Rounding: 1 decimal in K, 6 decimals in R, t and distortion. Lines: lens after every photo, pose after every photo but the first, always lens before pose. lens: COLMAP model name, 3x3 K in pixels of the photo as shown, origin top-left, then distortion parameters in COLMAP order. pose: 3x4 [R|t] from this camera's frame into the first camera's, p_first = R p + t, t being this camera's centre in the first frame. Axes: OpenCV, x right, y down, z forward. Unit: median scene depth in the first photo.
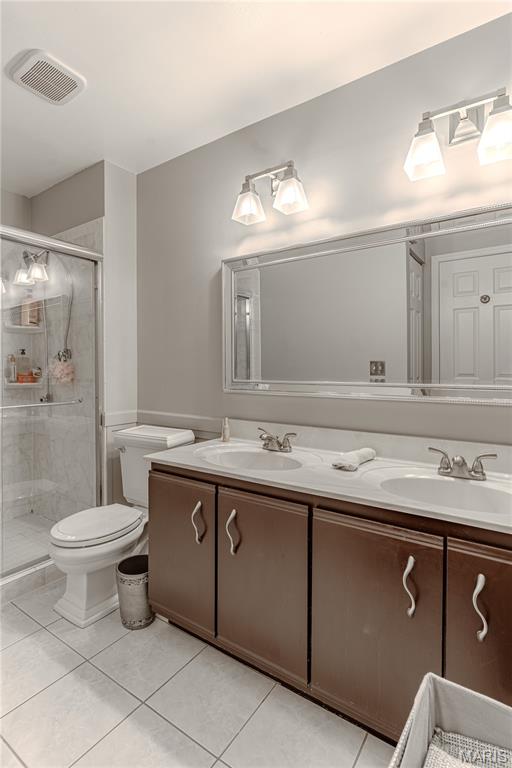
lens RADIAL K [[385.0, 0, 251.9], [0, 385.0, 365.0], [0, 0, 1]] dist [-0.000376, 0.000314]
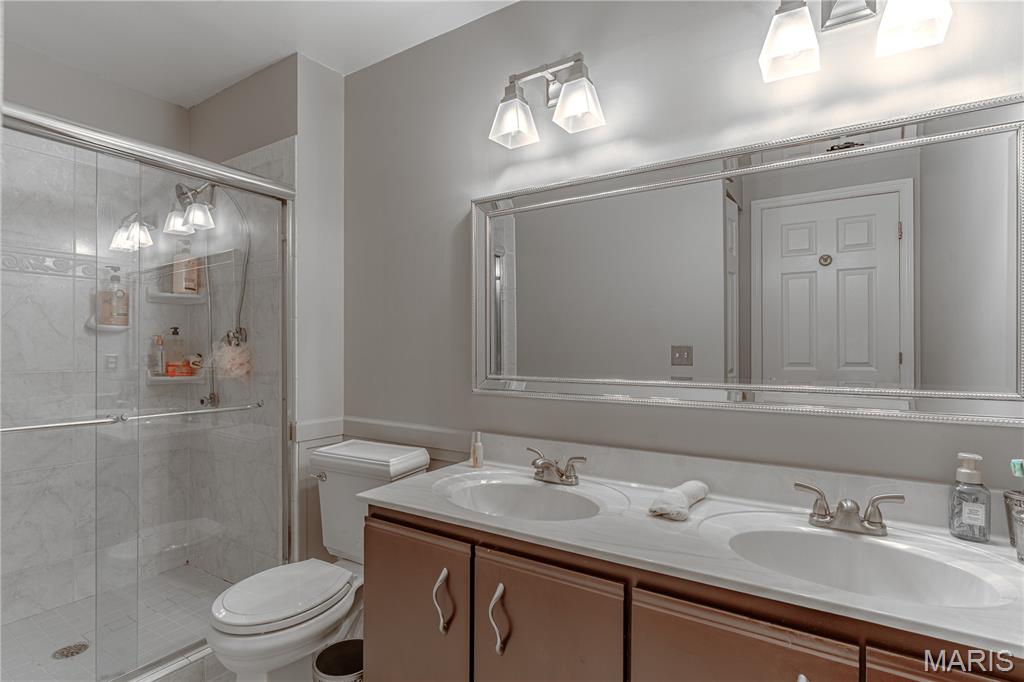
lens RADIAL K [[513.3, 0, 512.0], [0, 513.3, 341.0], [0, 0, 1]] dist [-0.000376, 0.000314]
pose [[0.999350, 0.002494, 0.035958, -0.039946], [-0.002175, 0.999958, -0.008900, -0.014623], [-0.035978, 0.008816, 0.999314, 0.093229]]
